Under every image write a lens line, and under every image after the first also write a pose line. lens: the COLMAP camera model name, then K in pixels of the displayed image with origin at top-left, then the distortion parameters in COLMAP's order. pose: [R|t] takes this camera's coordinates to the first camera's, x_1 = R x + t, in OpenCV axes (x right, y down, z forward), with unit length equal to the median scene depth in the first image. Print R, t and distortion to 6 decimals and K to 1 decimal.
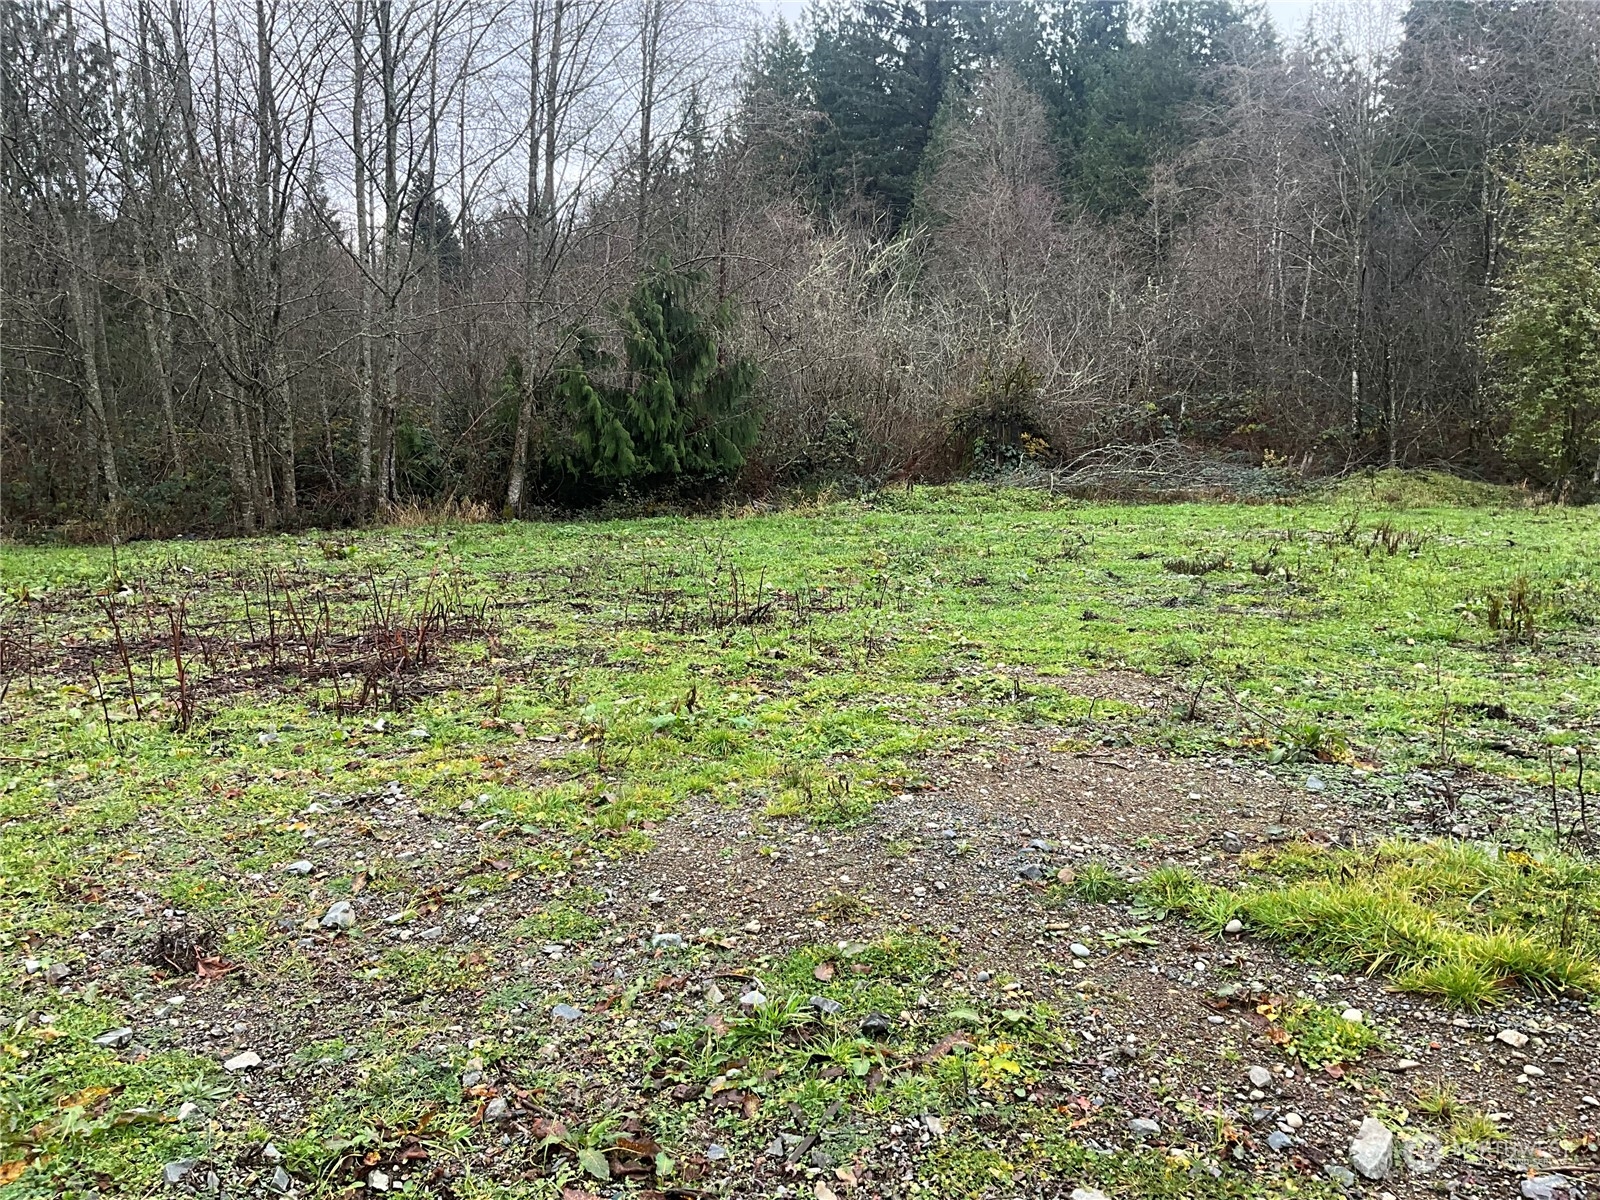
lens RADIAL K [[1347.3, 0, 802.1], [0, 1347.3, 601.6], [0, 0, 1]] dist [0.019872, -0.004057]
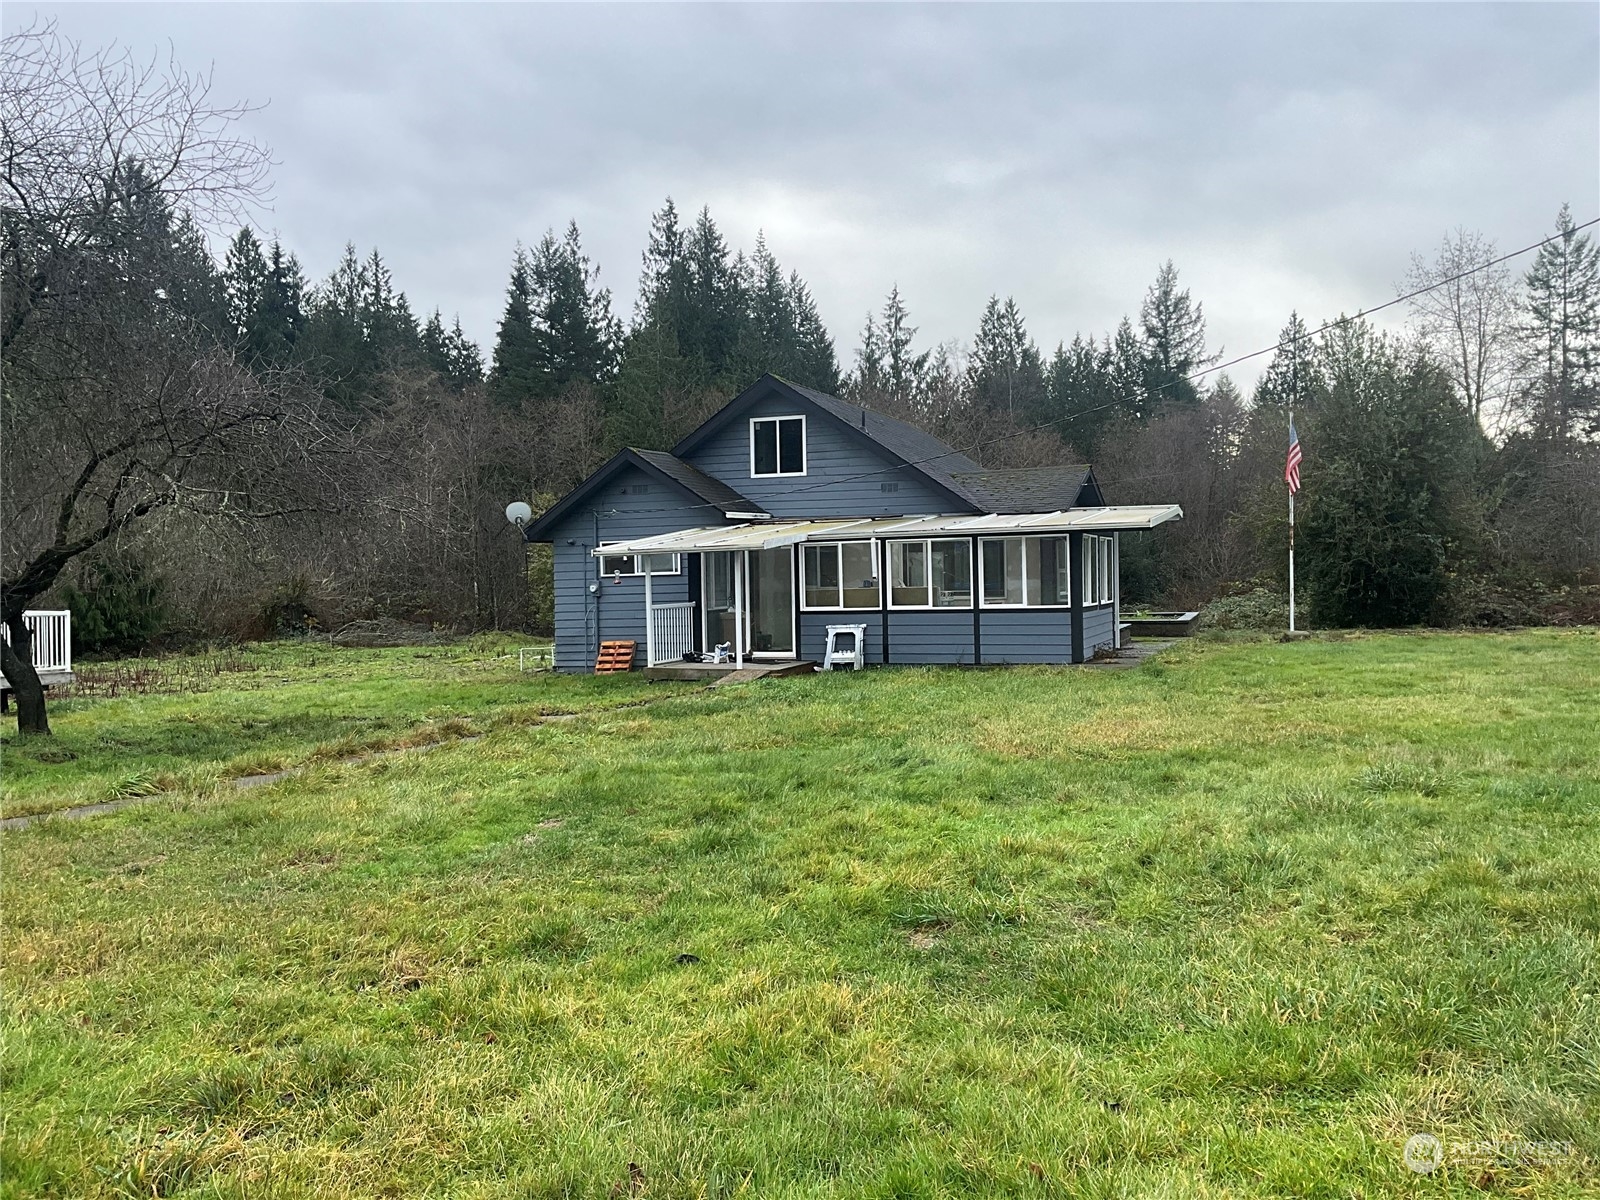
lens RADIAL K [[1347.3, 0, 798.9], [0, 1347.3, 600.4], [0, 0, 1]] dist [0.019872, -0.004057]
pose [[0.821051, -0.004631, 0.570837, -0.316071], [0.081607, 0.990649, -0.109342, 0.105775], [-0.564992, 0.136360, 0.813751, -0.835851]]
